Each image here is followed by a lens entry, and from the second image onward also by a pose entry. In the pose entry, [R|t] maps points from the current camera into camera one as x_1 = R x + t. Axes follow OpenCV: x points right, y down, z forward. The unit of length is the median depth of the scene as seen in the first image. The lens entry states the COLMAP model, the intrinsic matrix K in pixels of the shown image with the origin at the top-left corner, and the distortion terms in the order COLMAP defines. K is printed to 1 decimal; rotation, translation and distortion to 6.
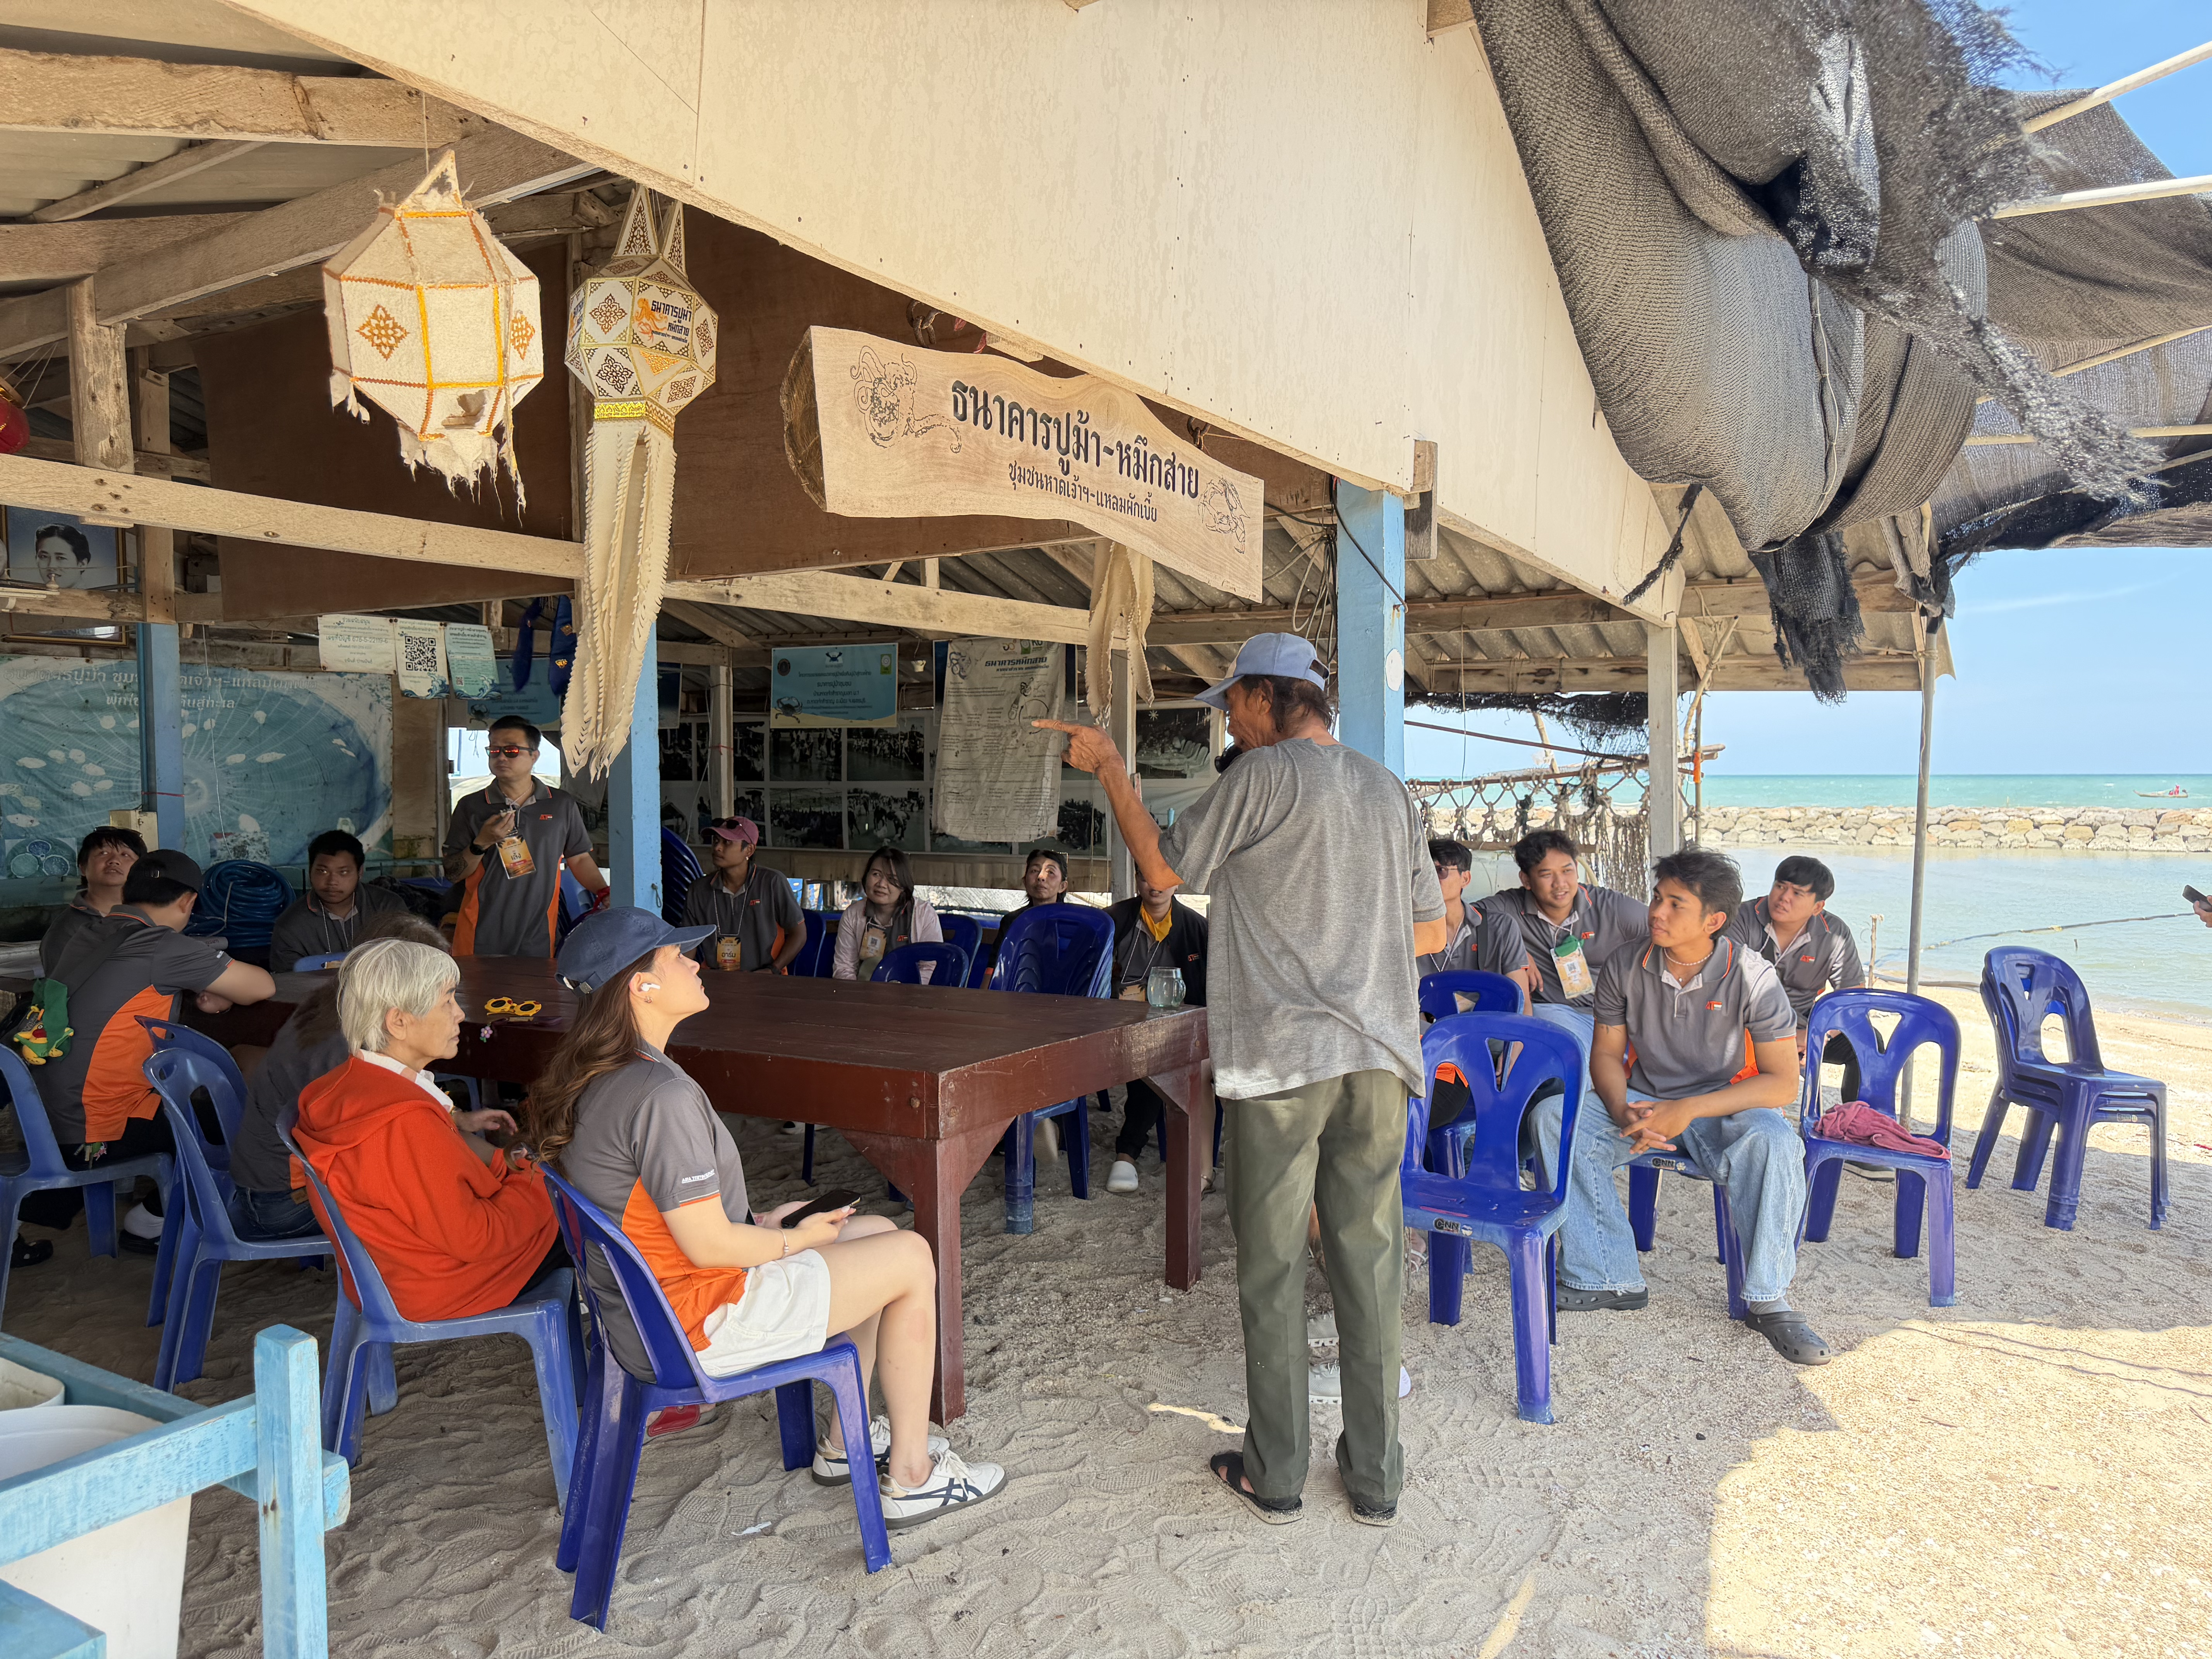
lens RADIAL K [[1588.3, 0, 1110.1], [0, 1588.3, 824.8], [0, 0, 1]] dist [0.035206, -0.033877]
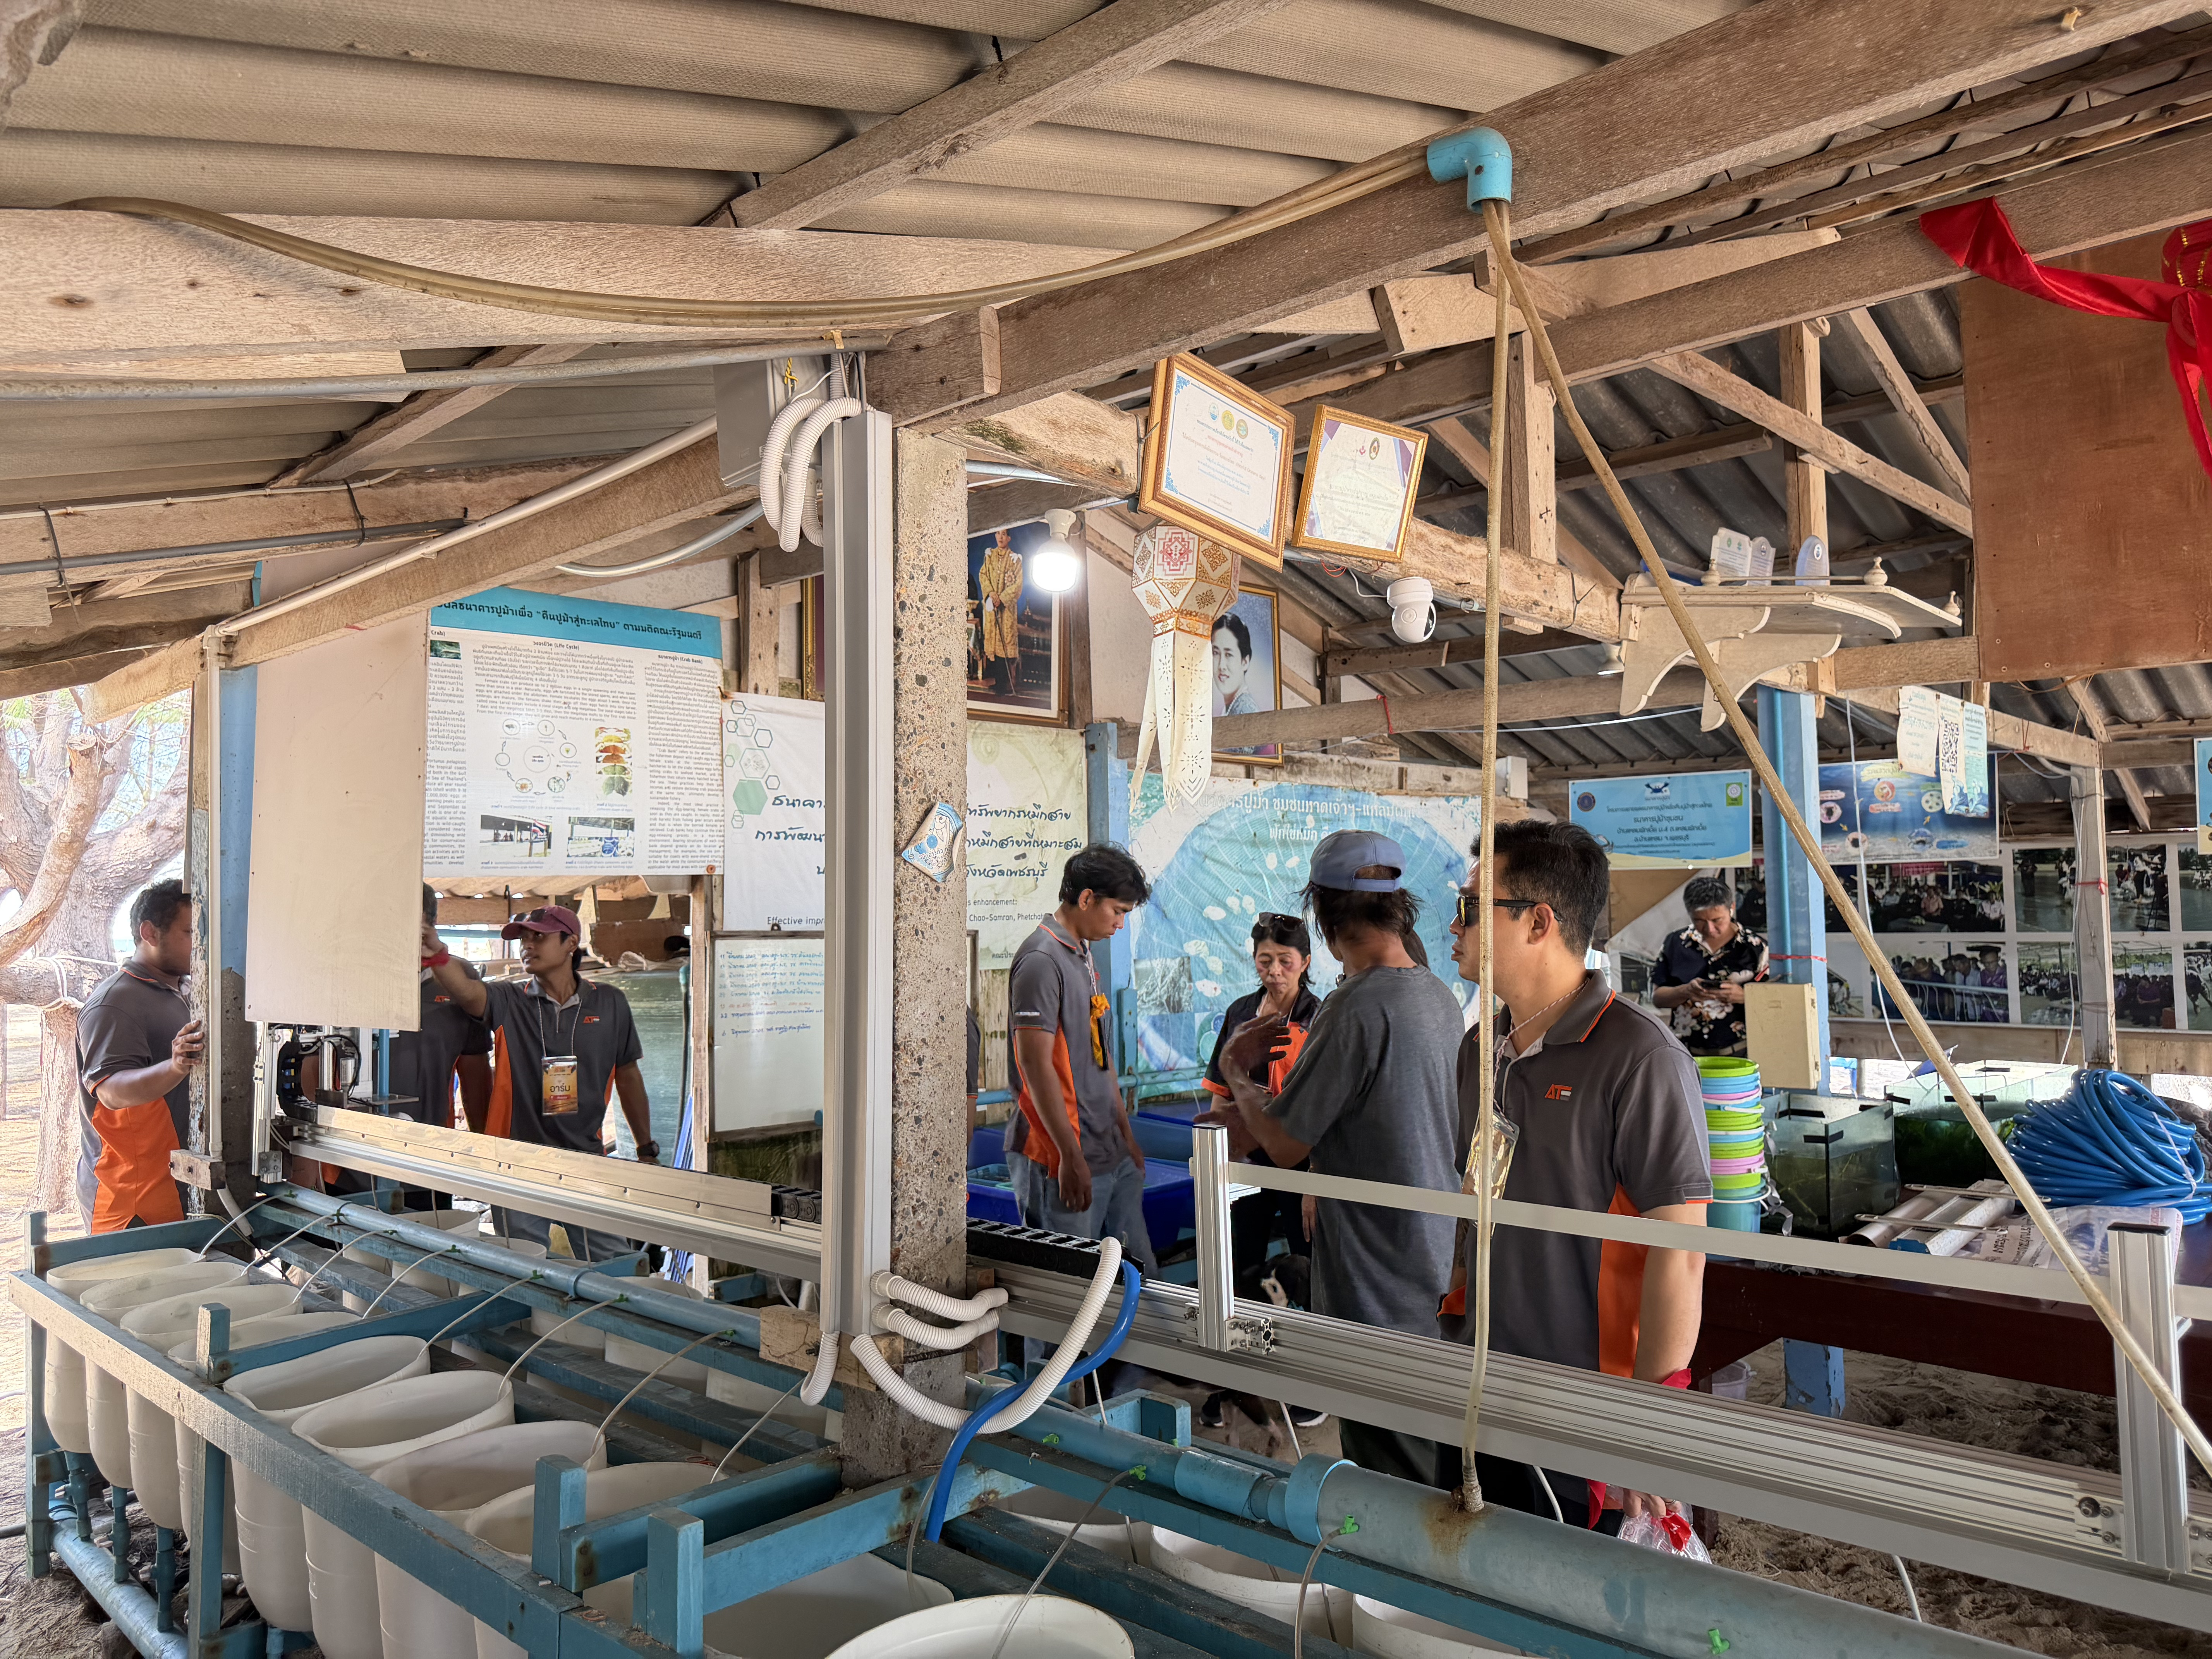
lens RADIAL K [[1588.3, 0, 1089.3], [0, 1588.3, 833.4], [0, 0, 1]] dist [0.035206, -0.033877]
pose [[0.976183, -0.020911, -0.215940, -0.510683], [0.000698, 0.995642, -0.093257, -0.005033], [0.216949, 0.090885, 0.971943, 0.213084]]
